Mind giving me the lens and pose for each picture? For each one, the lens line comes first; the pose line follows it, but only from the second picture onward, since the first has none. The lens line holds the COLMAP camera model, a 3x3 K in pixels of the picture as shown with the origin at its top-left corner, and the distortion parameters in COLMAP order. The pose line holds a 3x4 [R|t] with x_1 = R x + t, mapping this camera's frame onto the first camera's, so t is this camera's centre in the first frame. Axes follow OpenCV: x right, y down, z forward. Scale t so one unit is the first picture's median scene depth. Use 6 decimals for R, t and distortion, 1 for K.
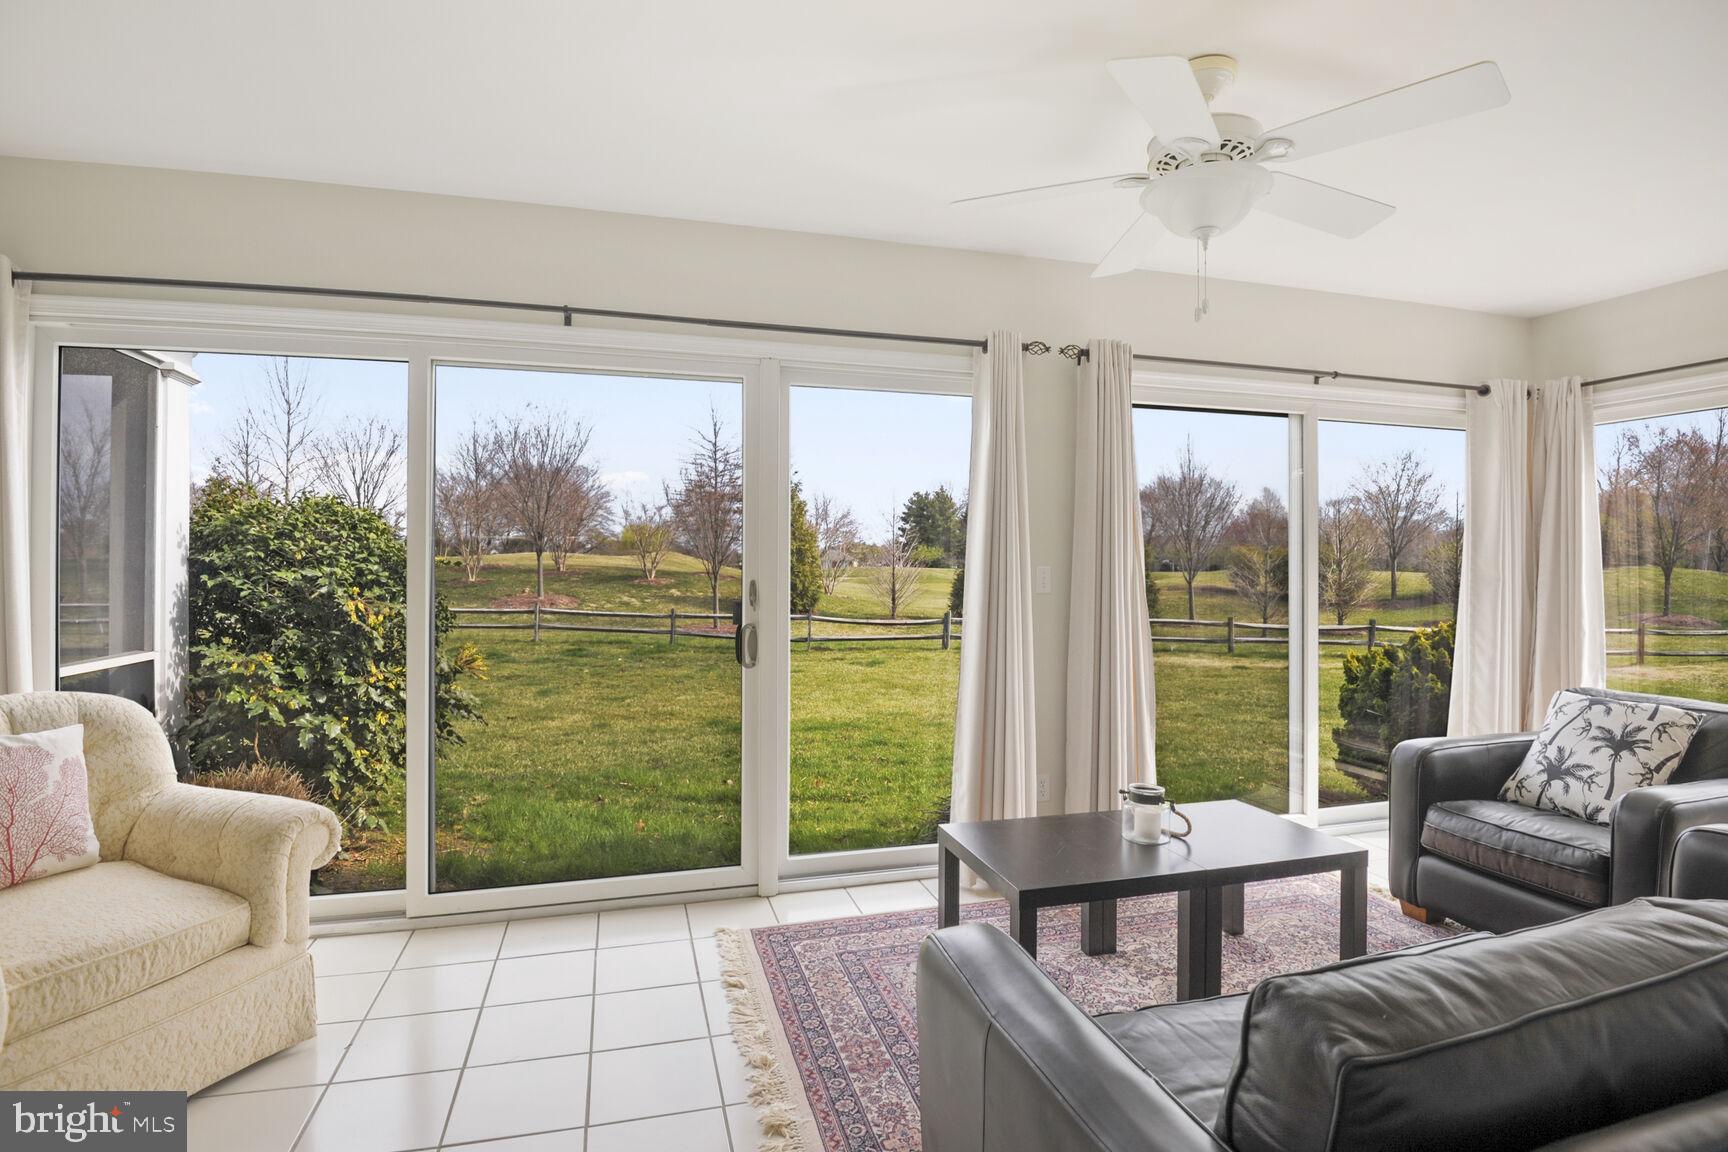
lens RADIAL K [[832.0, 0, 837.5], [0, 832.0, 549.5], [0, 0, 1]] dist [-0.023003, -0.008553]
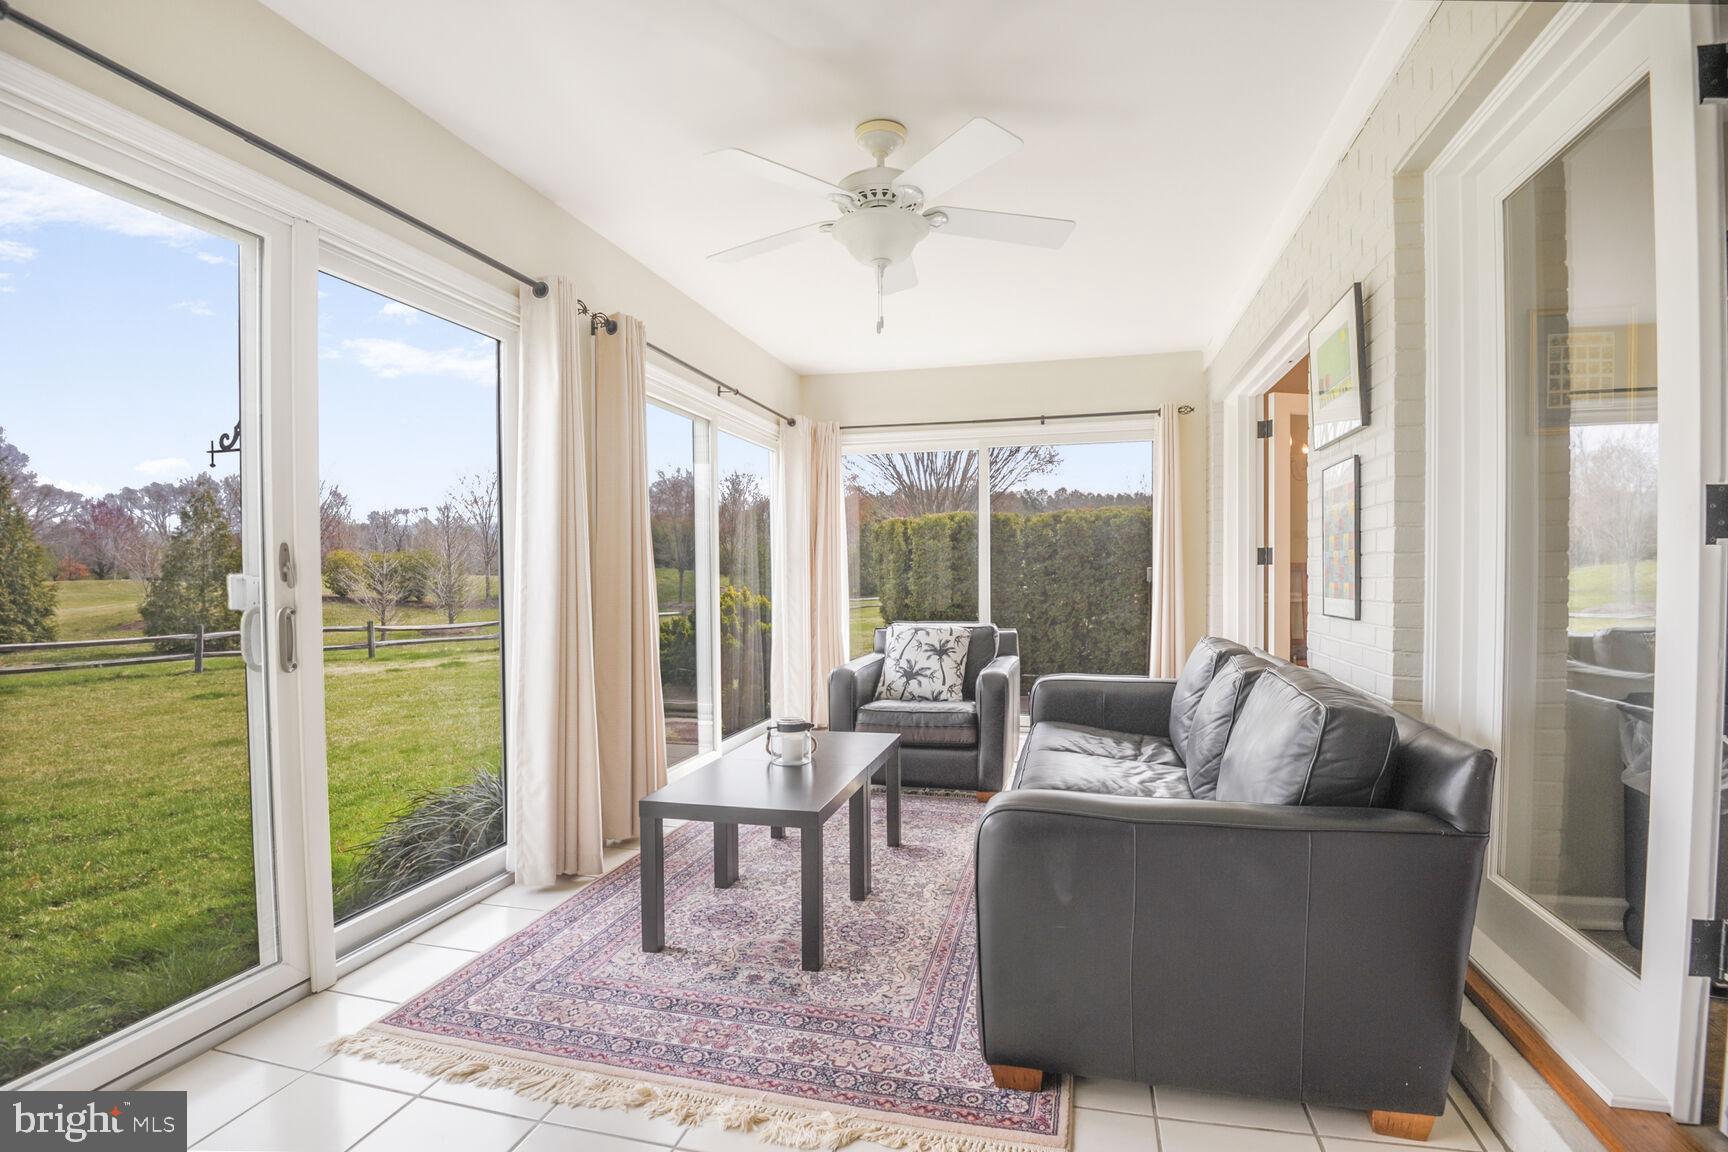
lens RADIAL K [[832.0, 0, 847.4], [0, 832.0, 587.9], [0, 0, 1]] dist [-0.023003, -0.008553]
pose [[0.492253, -0.024016, 0.870121, -0.548639], [-0.008137, 0.999449, 0.032189, 0.056395], [-0.870414, -0.022926, 0.491786, 0.321015]]
